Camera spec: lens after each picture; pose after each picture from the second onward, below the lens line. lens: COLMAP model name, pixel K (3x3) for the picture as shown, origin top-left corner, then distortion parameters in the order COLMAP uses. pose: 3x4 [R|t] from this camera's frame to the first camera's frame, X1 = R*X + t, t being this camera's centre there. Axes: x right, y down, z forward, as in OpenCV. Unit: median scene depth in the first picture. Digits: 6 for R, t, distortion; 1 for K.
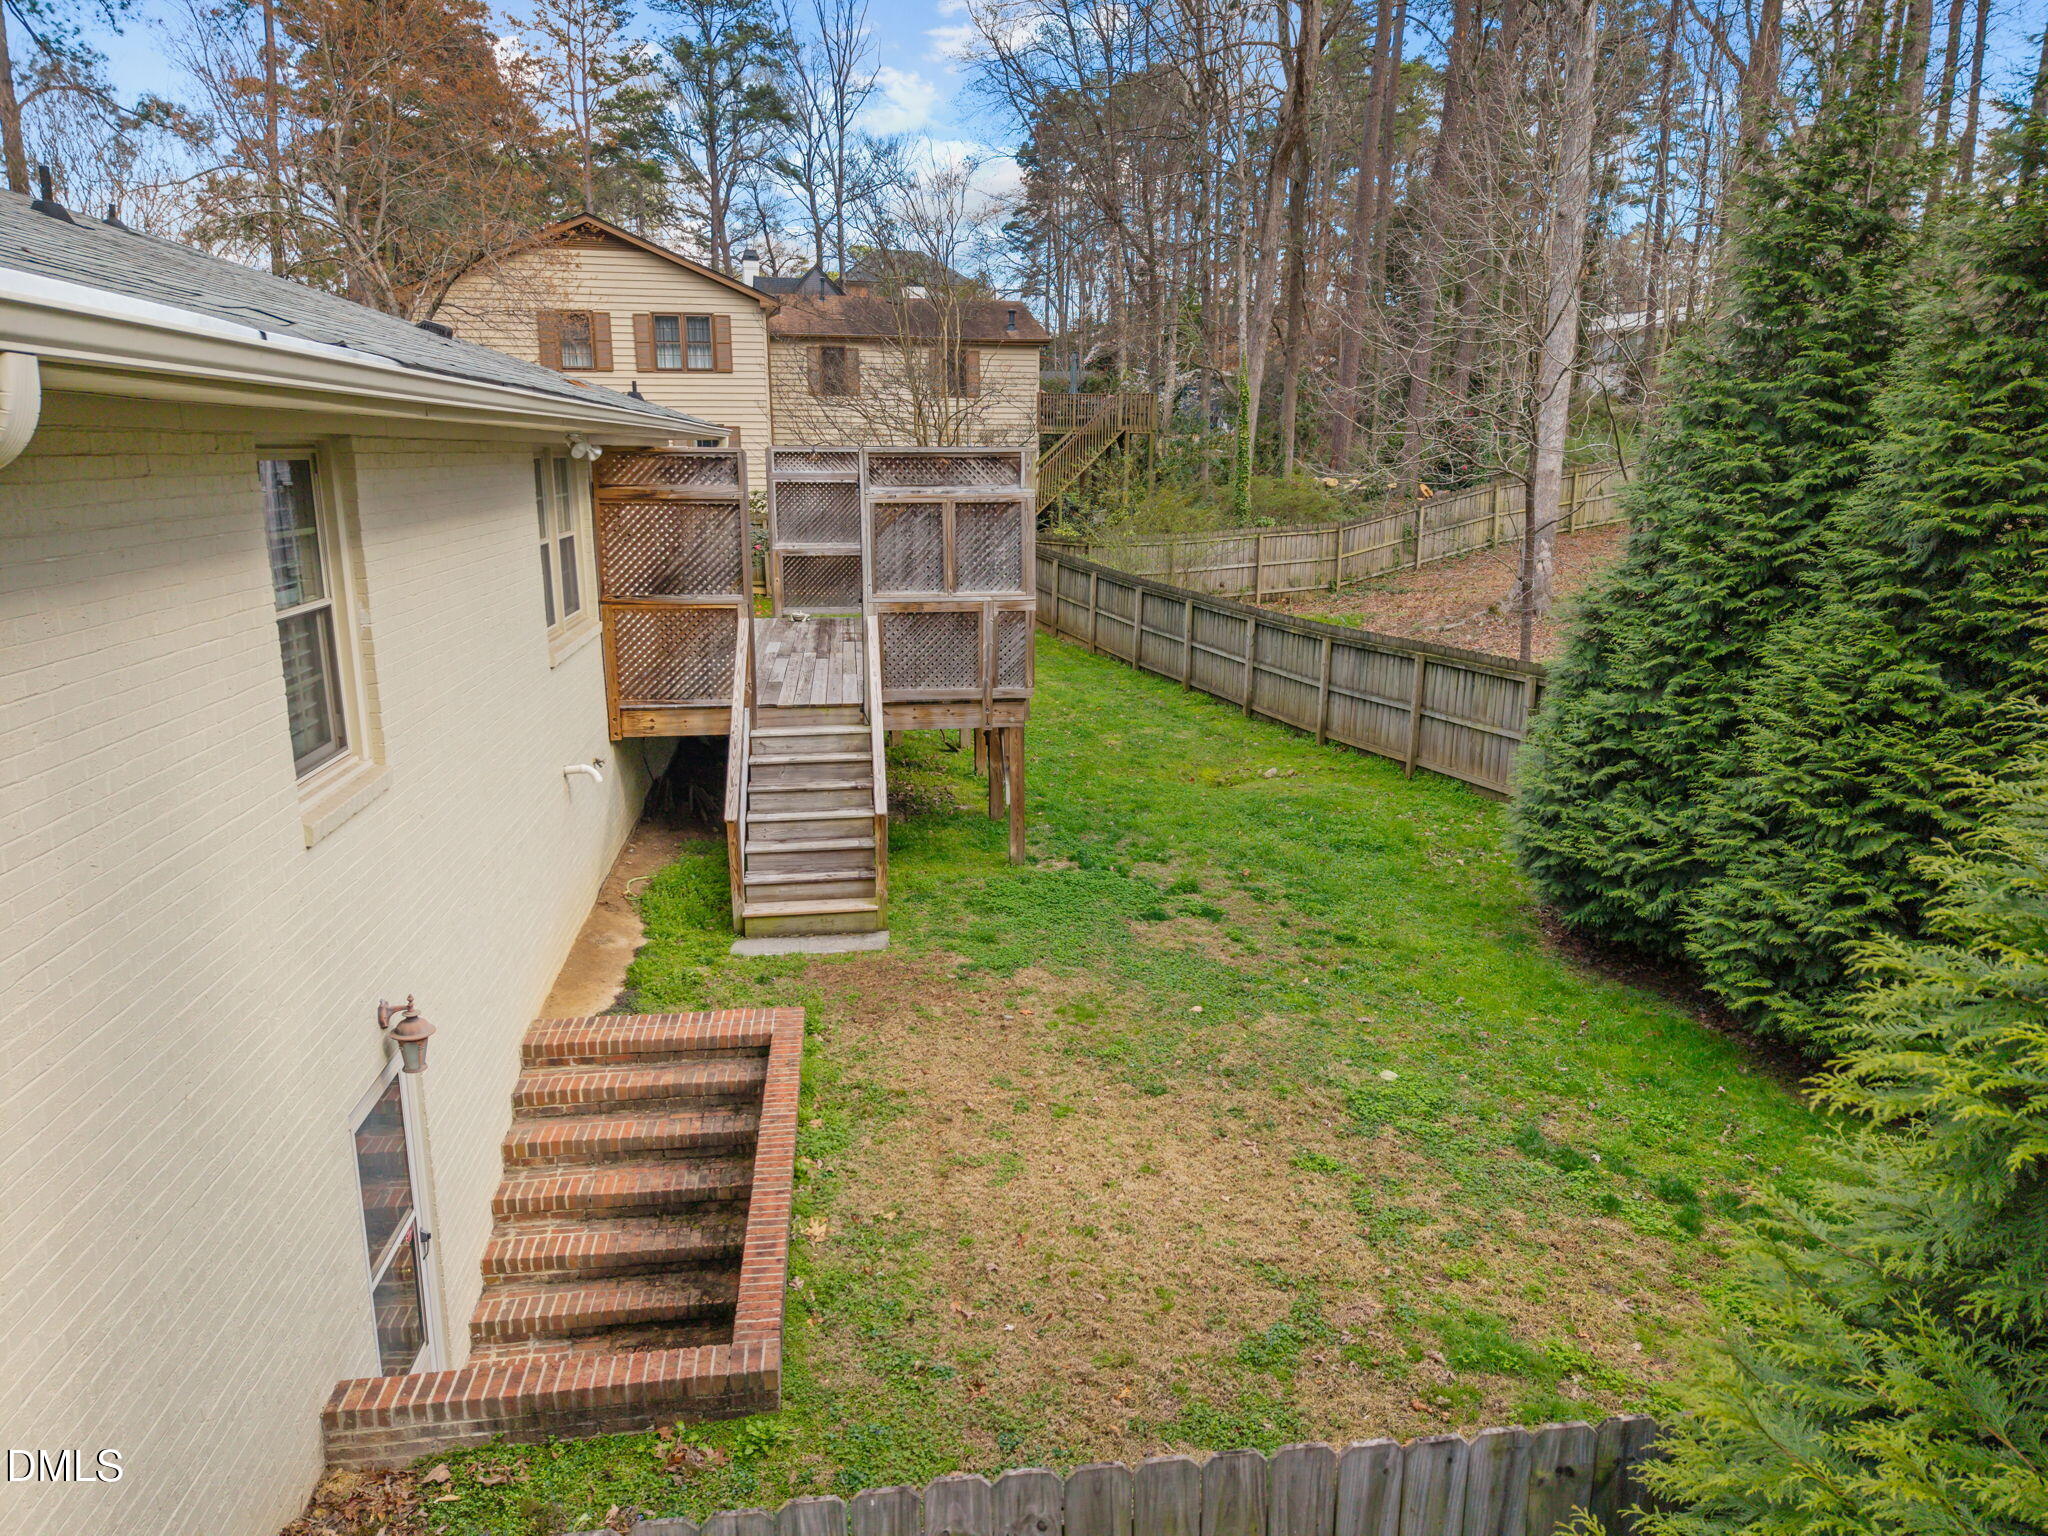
lens RADIAL K [[1395.0, 0, 1024.0], [0, 1395.0, 768.0], [0, 0, 1]] dist [0.031685, -0.012039]
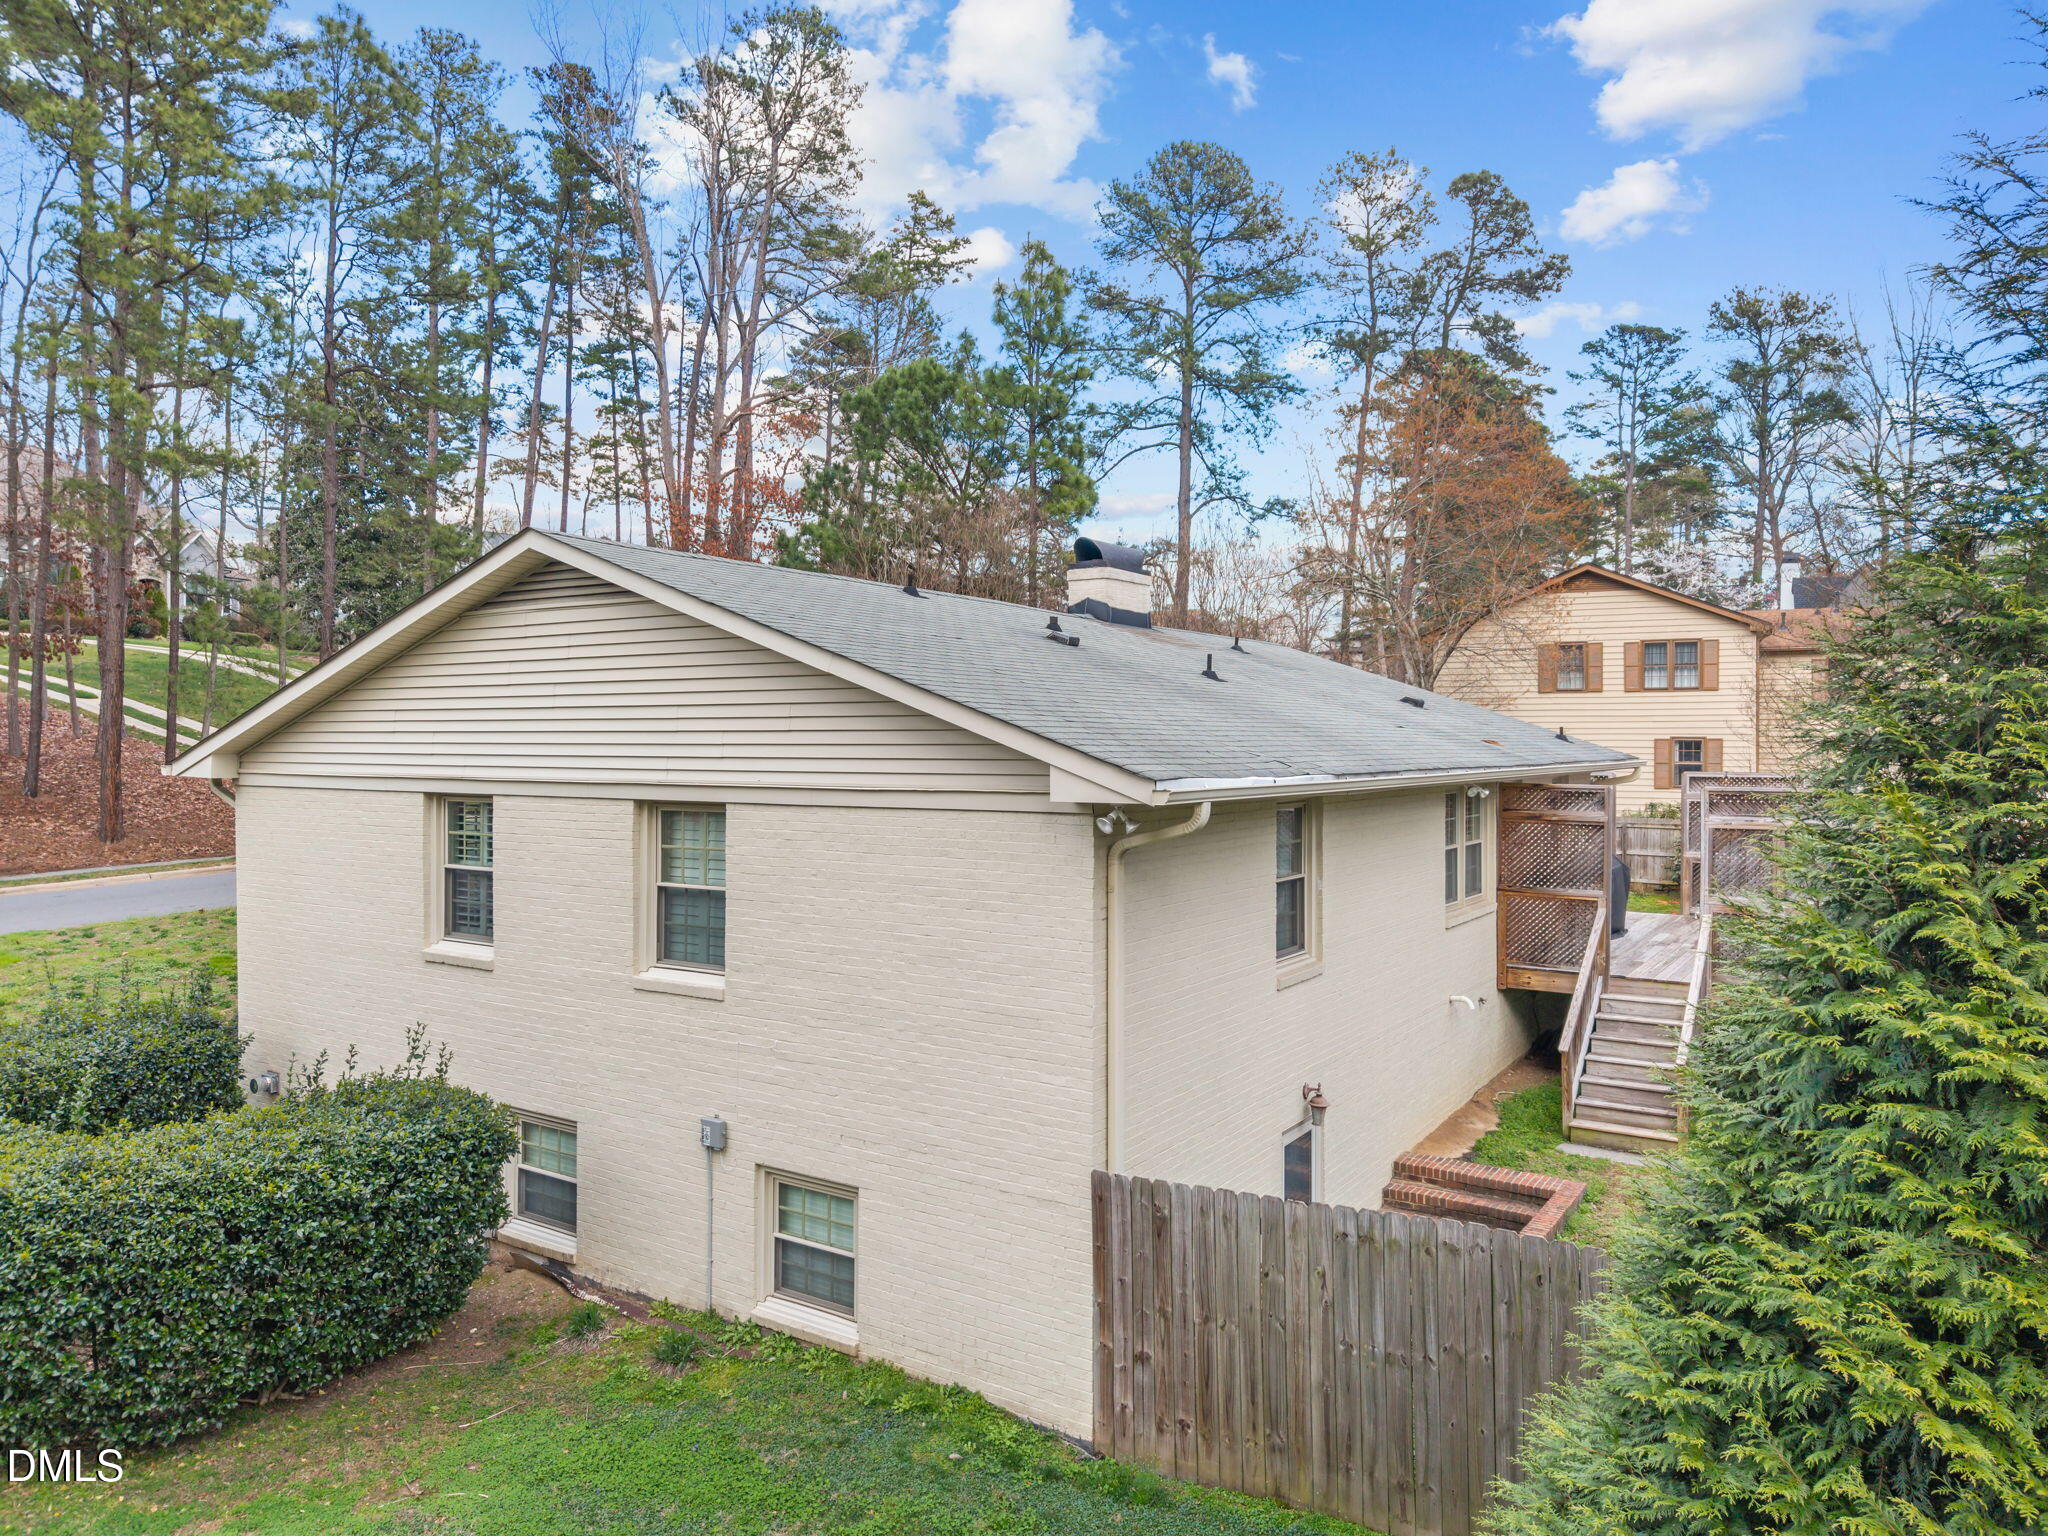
lens RADIAL K [[1395.0, 0, 1024.0], [0, 1395.0, 768.0], [0, 0, 1]] dist [0.031685, -0.012039]
pose [[0.766310, 0.013198, -0.642335, 0.051883], [-0.144413, 0.977743, -0.152196, 0.010038], [0.626030, 0.209391, 0.751160, -0.084751]]
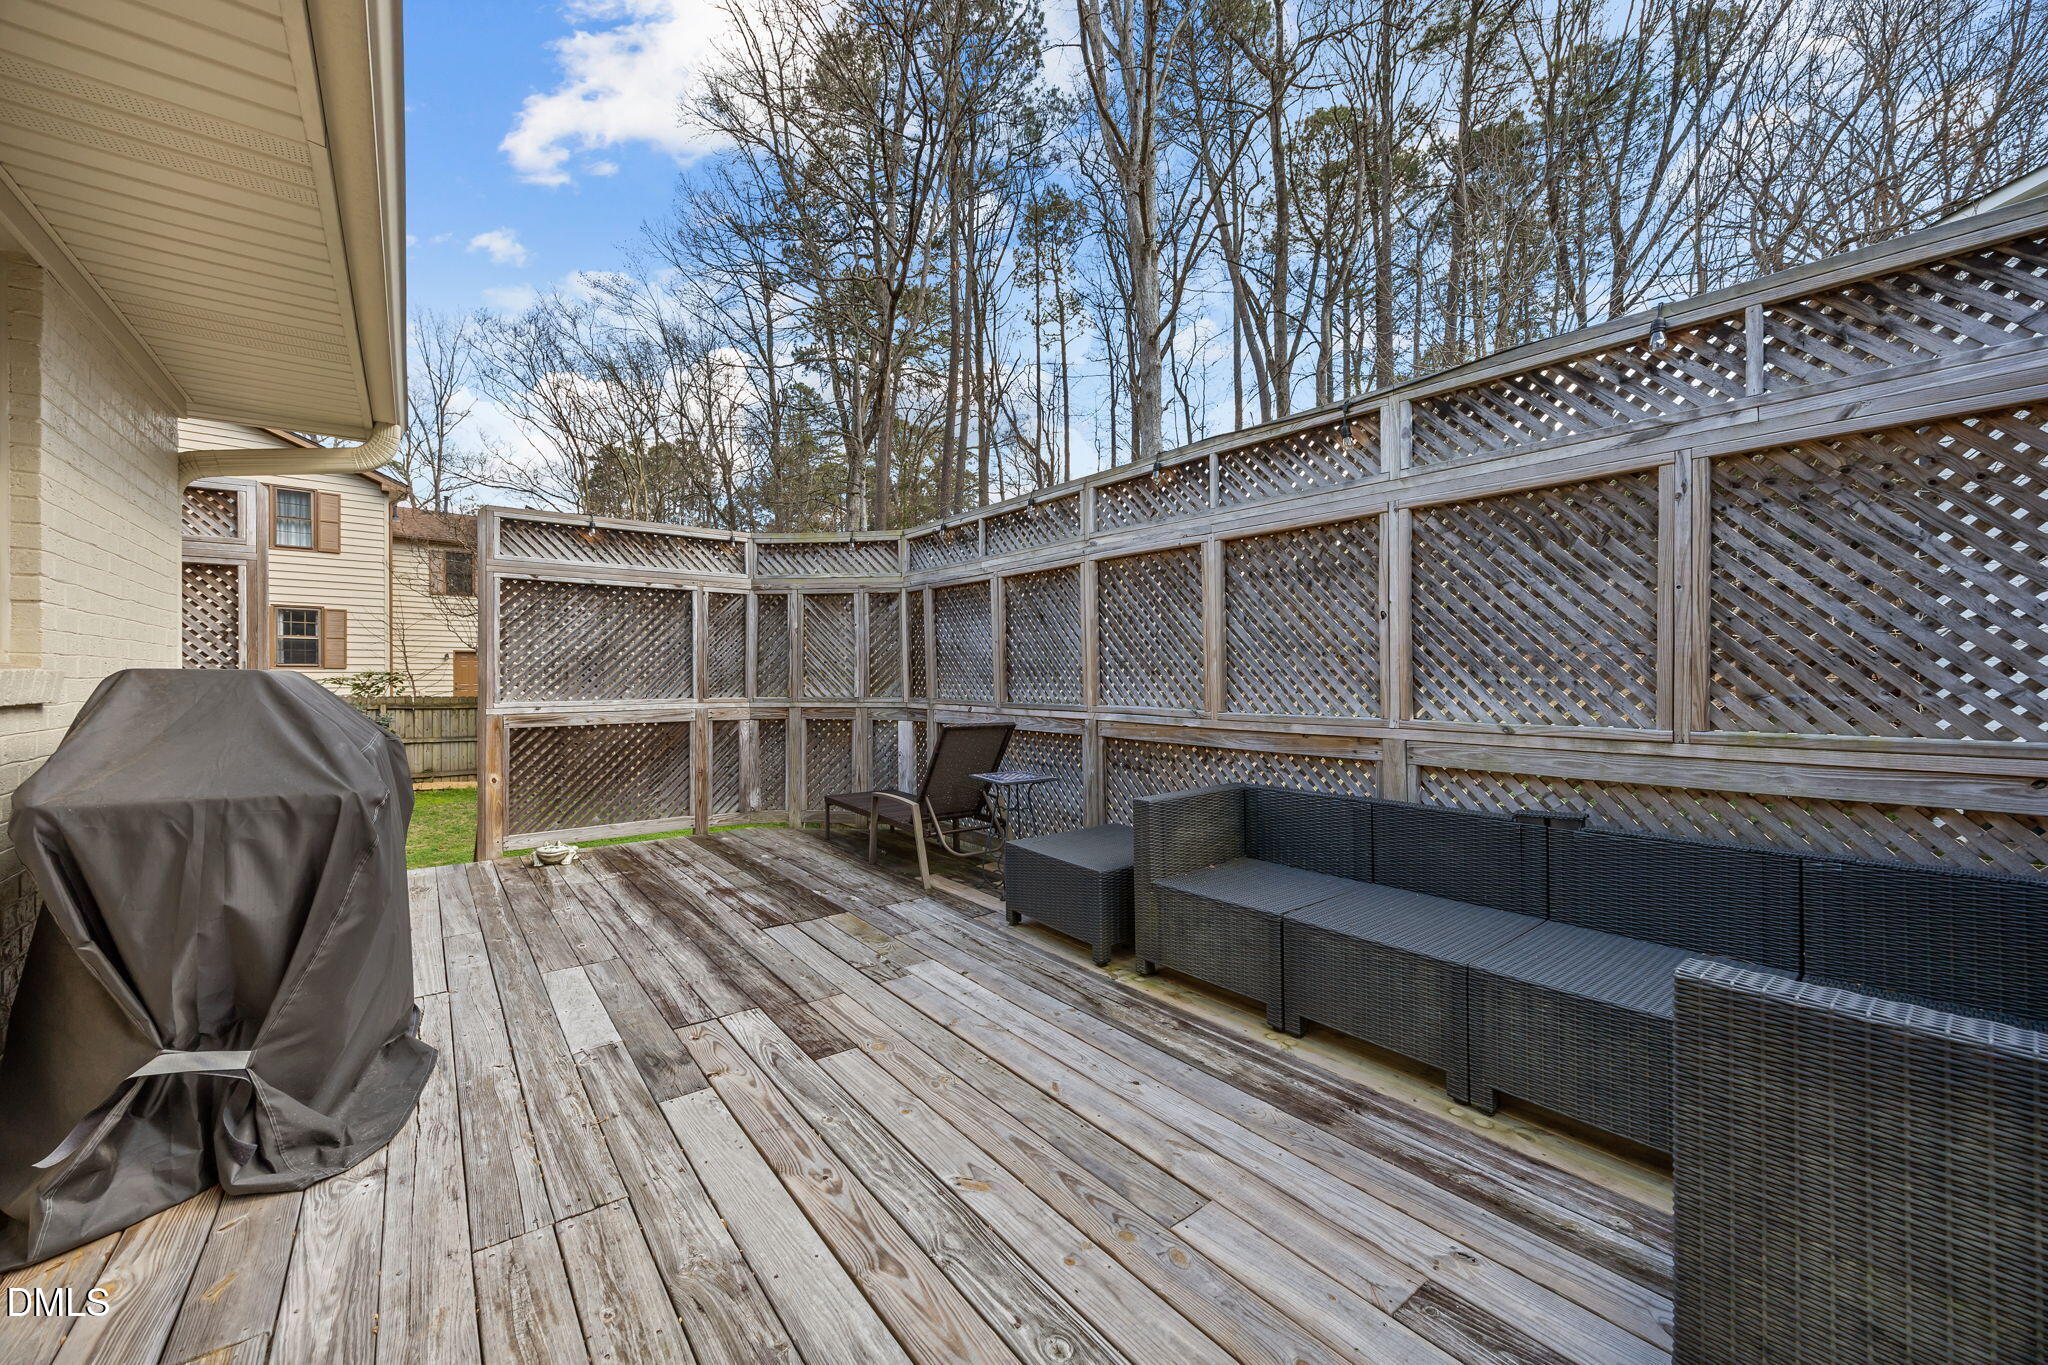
lens RADIAL K [[778.4, 0, 1024.0], [0, 778.4, 682.5], [0, 0, 1]] dist [-0.001404, 0.000093]
pose [[0.857965, 0.000592, 0.513707, -0.053485], [0.111719, 0.975850, -0.187711, -0.032605], [-0.501412, 0.218440, 0.837180, 0.229806]]
